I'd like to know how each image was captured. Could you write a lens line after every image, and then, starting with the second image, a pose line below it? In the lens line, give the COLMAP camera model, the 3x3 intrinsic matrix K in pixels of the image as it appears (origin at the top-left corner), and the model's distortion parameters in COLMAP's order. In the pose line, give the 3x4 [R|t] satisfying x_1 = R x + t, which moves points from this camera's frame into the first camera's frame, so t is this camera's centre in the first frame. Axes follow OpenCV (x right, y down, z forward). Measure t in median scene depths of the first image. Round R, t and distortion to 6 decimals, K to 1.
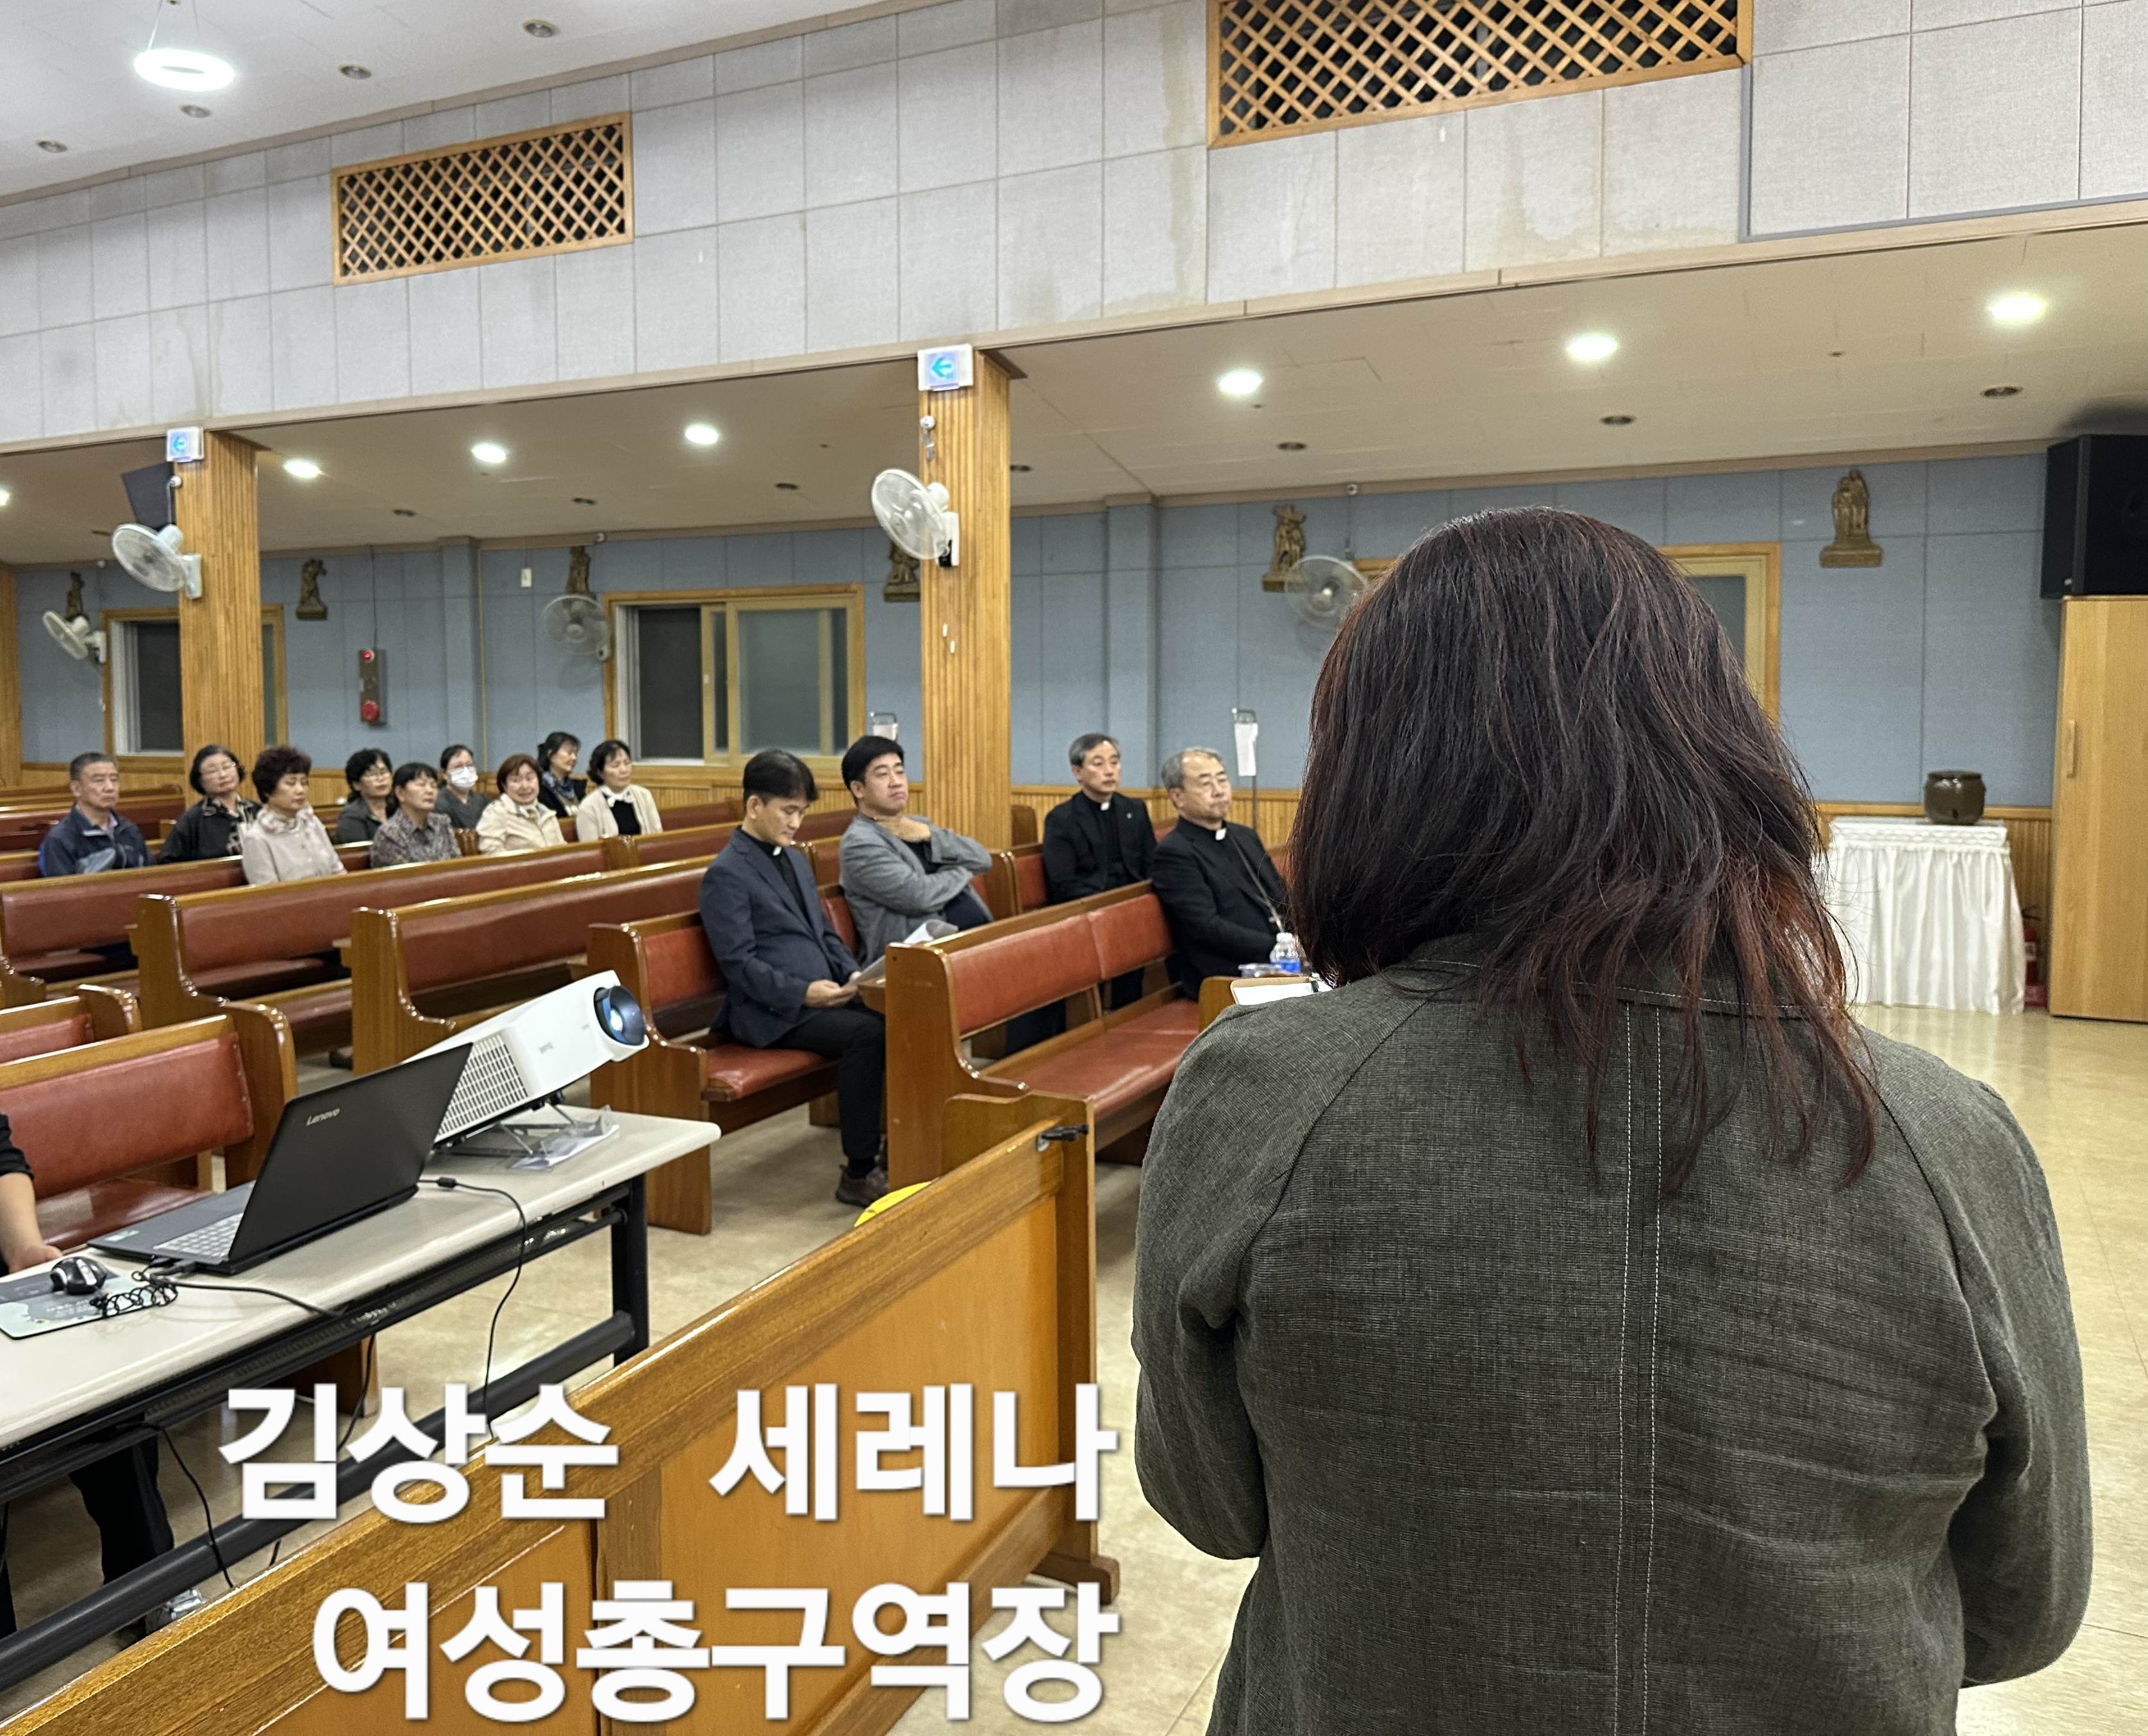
lens RADIAL K [[1597.6, 0, 1071.0], [0, 1597.6, 861.6], [0, 0, 1]] dist [0.025563, 0.000036]
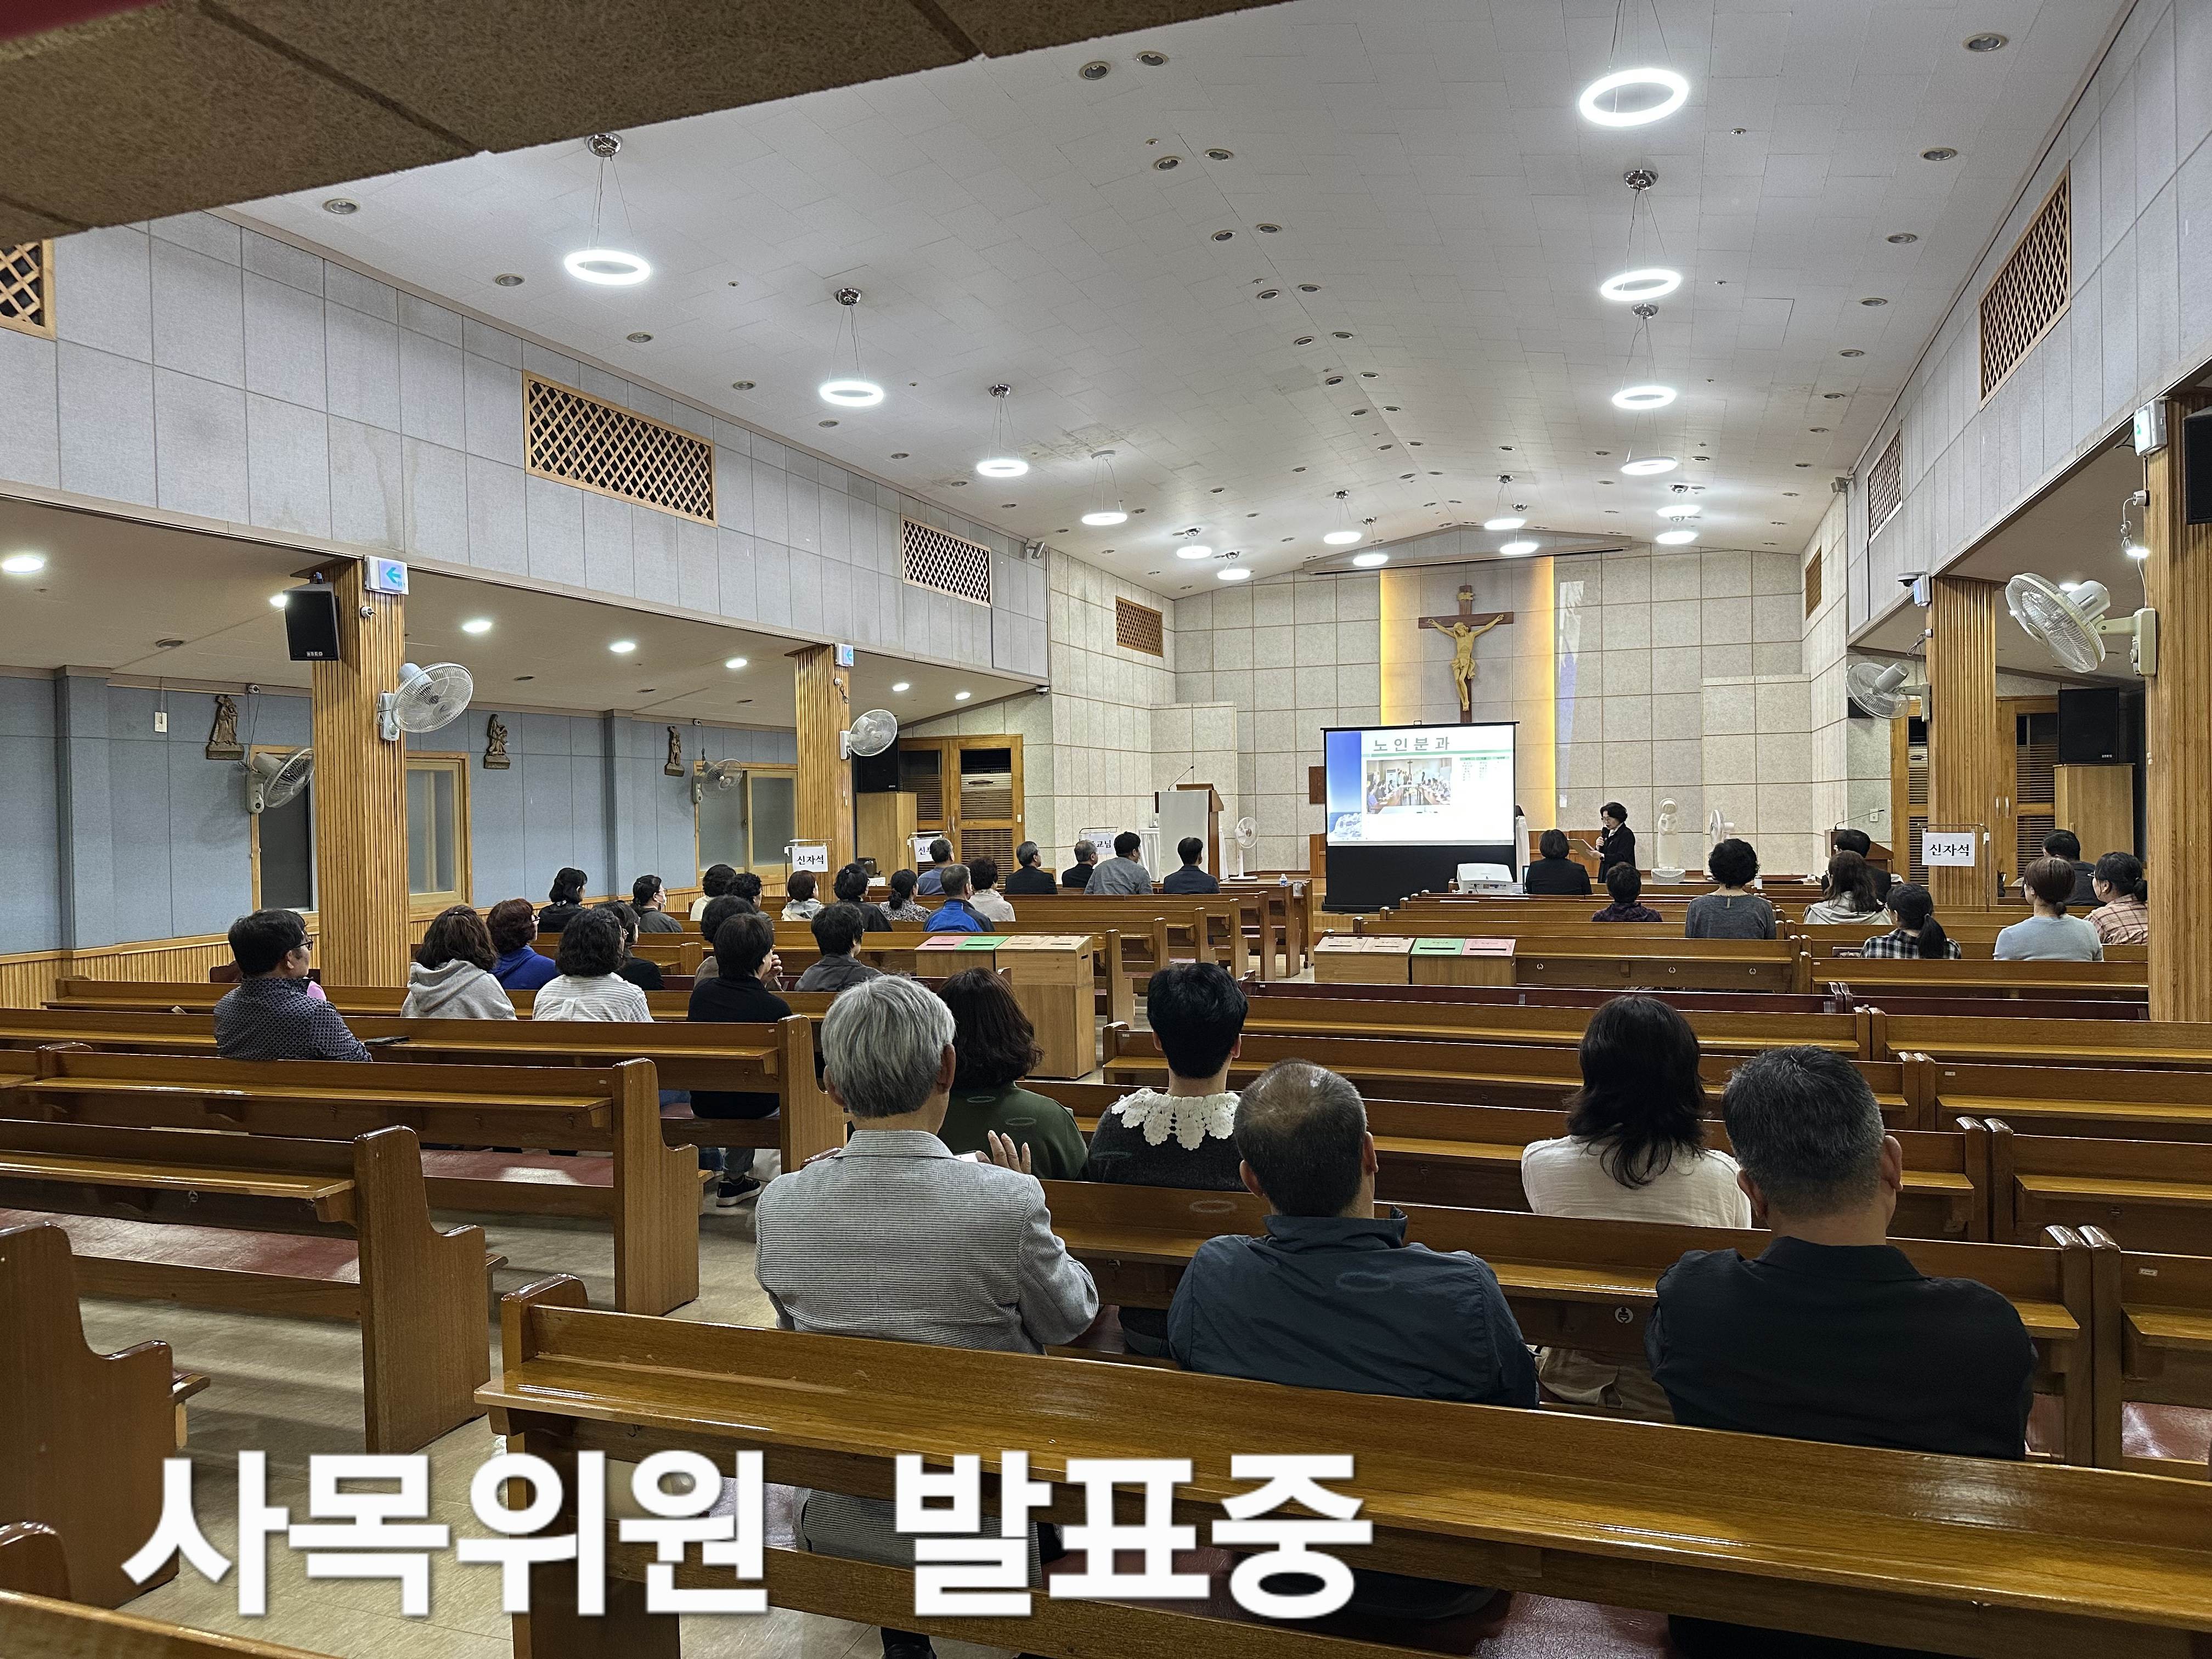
lens RADIAL K [[1562.5, 0, 1105.6], [0, 1562.5, 840.1], [0, 0, 1]] dist [0.066631, -0.002337]
pose [[-0.093330, -0.002641, 0.995632, -1.616682], [0.141897, 0.989753, 0.015927, -0.074979], [-0.985472, 0.142763, -0.091999, 0.775517]]
